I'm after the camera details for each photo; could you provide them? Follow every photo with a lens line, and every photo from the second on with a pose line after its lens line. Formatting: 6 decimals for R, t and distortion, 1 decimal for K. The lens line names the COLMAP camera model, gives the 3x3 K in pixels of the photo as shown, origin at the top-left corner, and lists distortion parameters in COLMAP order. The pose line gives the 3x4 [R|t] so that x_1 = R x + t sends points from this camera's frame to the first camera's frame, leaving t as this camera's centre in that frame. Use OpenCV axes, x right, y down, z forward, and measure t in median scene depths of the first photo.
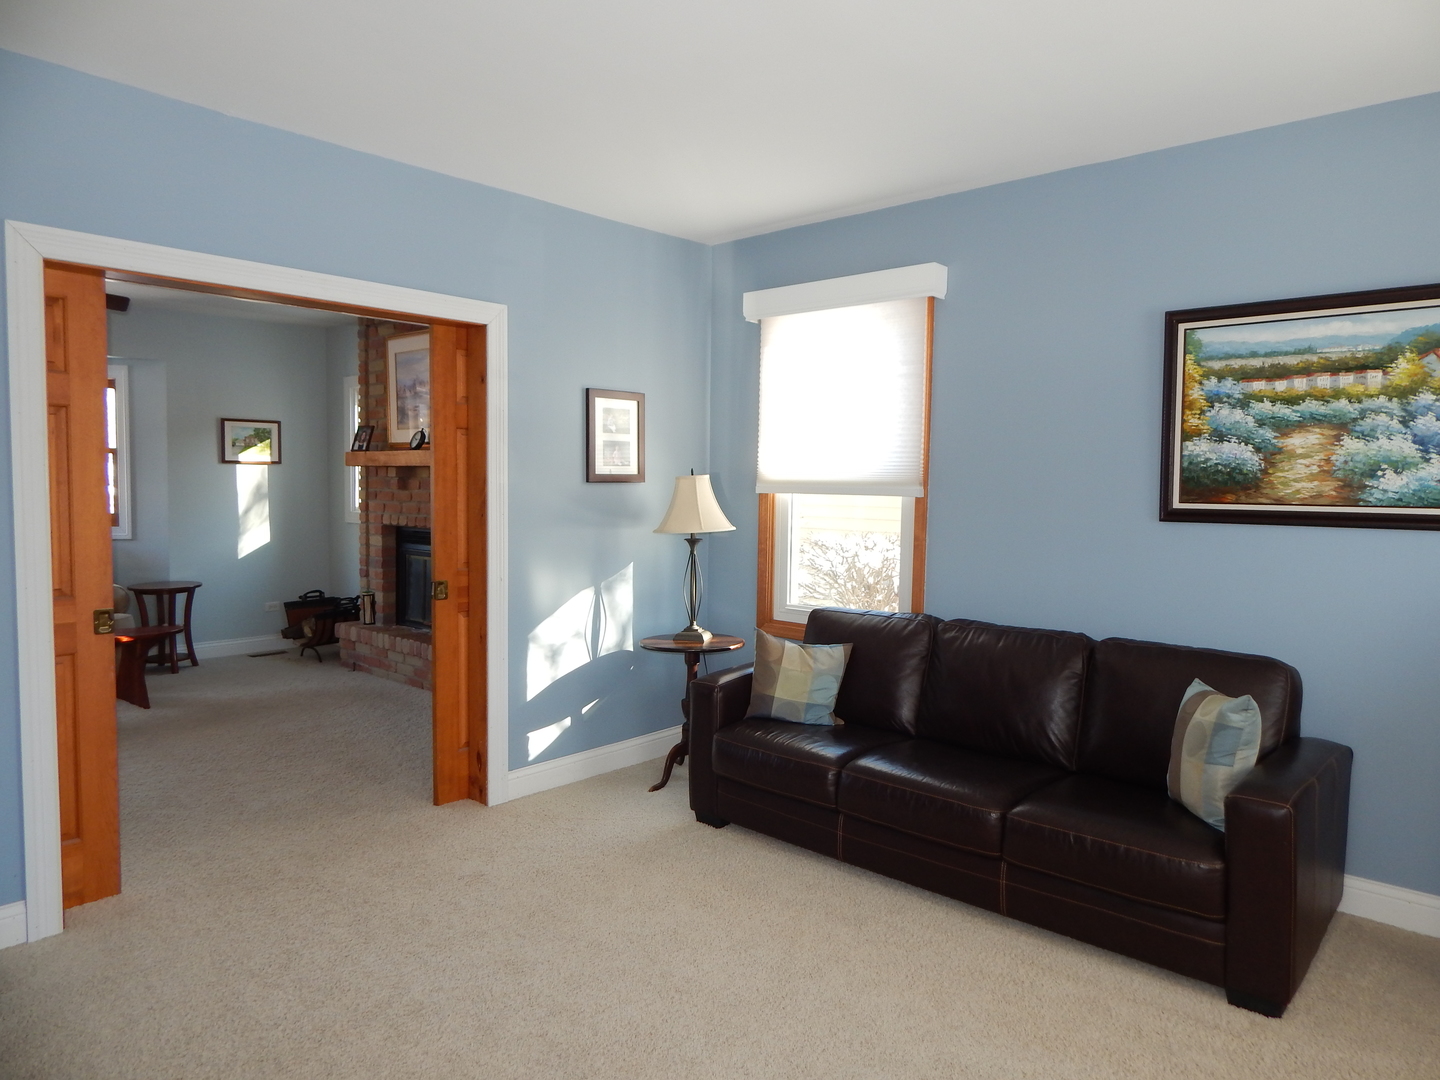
lens RADIAL K [[932.3, 0, 720.0], [0, 932.3, 540.0], [0, 0, 1]] dist [-0.000055, -0.002293]
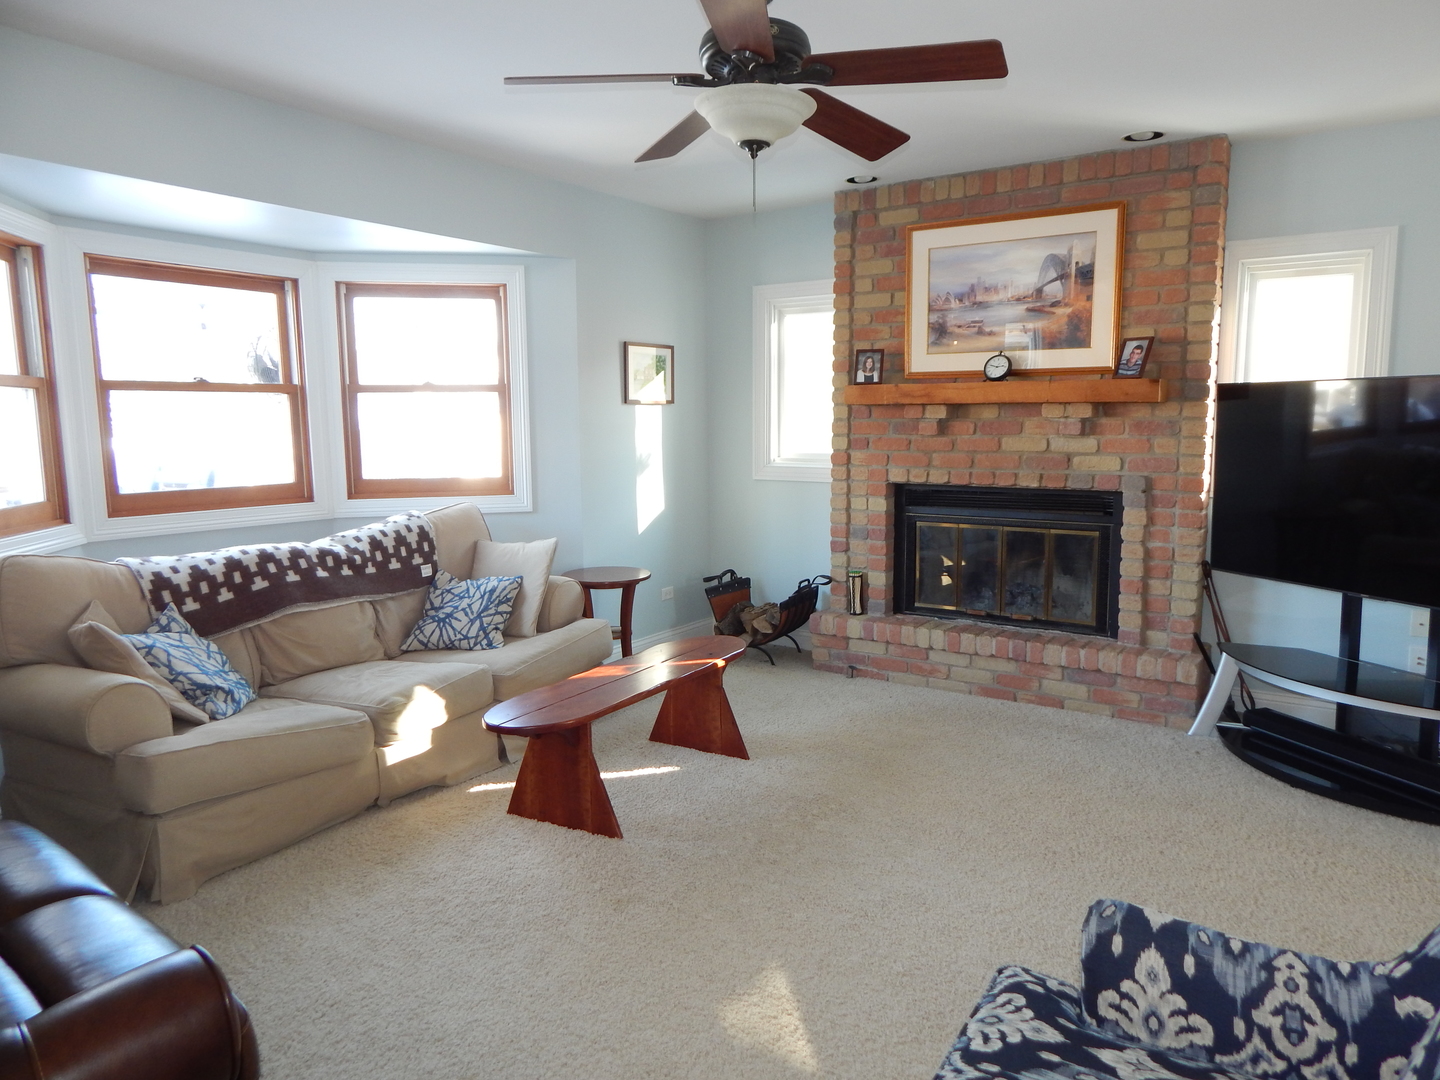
lens RADIAL K [[932.3, 0, 720.0], [0, 932.3, 540.0], [0, 0, 1]] dist [-0.000055, -0.002293]
pose [[0.989781, -0.038352, 0.137339, -0.597591], [0.028335, 0.996843, 0.074163, -0.029900], [-0.139750, -0.069514, 0.987744, 0.273248]]
